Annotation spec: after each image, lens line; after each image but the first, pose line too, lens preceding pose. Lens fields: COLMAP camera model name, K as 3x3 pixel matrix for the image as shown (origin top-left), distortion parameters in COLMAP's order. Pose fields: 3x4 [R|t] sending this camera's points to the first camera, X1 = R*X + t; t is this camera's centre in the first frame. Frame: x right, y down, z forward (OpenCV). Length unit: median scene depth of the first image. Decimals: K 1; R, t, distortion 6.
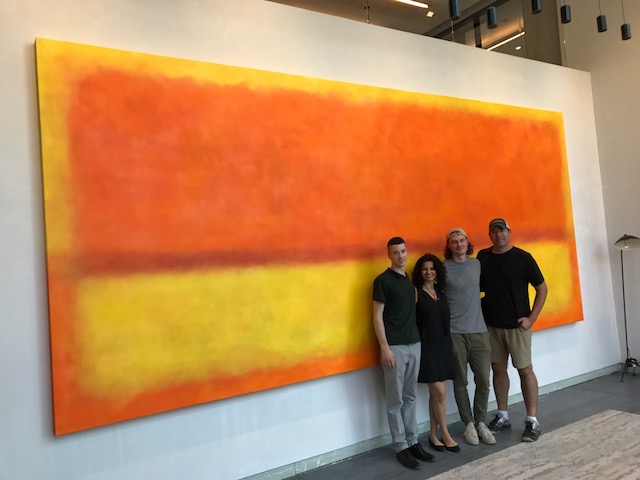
lens RADIAL K [[526.0, 0, 317.9], [0, 526.0, 241.2], [0, 0, 1]] dist [0.053525, -0.051732]
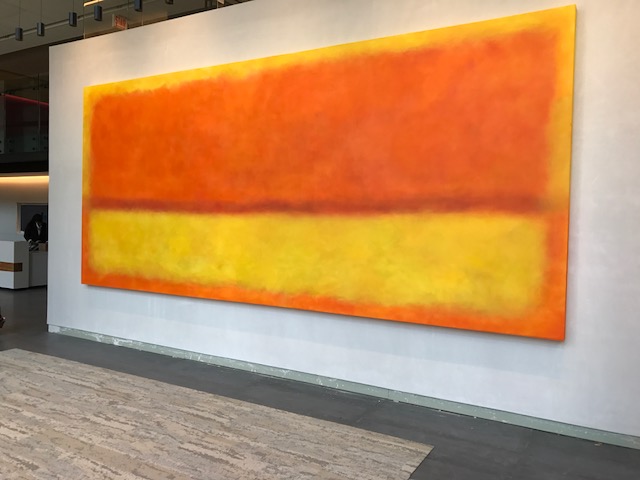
lens RADIAL K [[526.0, 0, 315.6], [0, 526.0, 238.9], [0, 0, 1]] dist [0.053525, -0.051732]
pose [[0.460554, 0.118225, -0.879723, 1.310063], [-0.022024, 0.992307, 0.121825, -0.062459], [0.887359, -0.036732, 0.459615, 0.649741]]
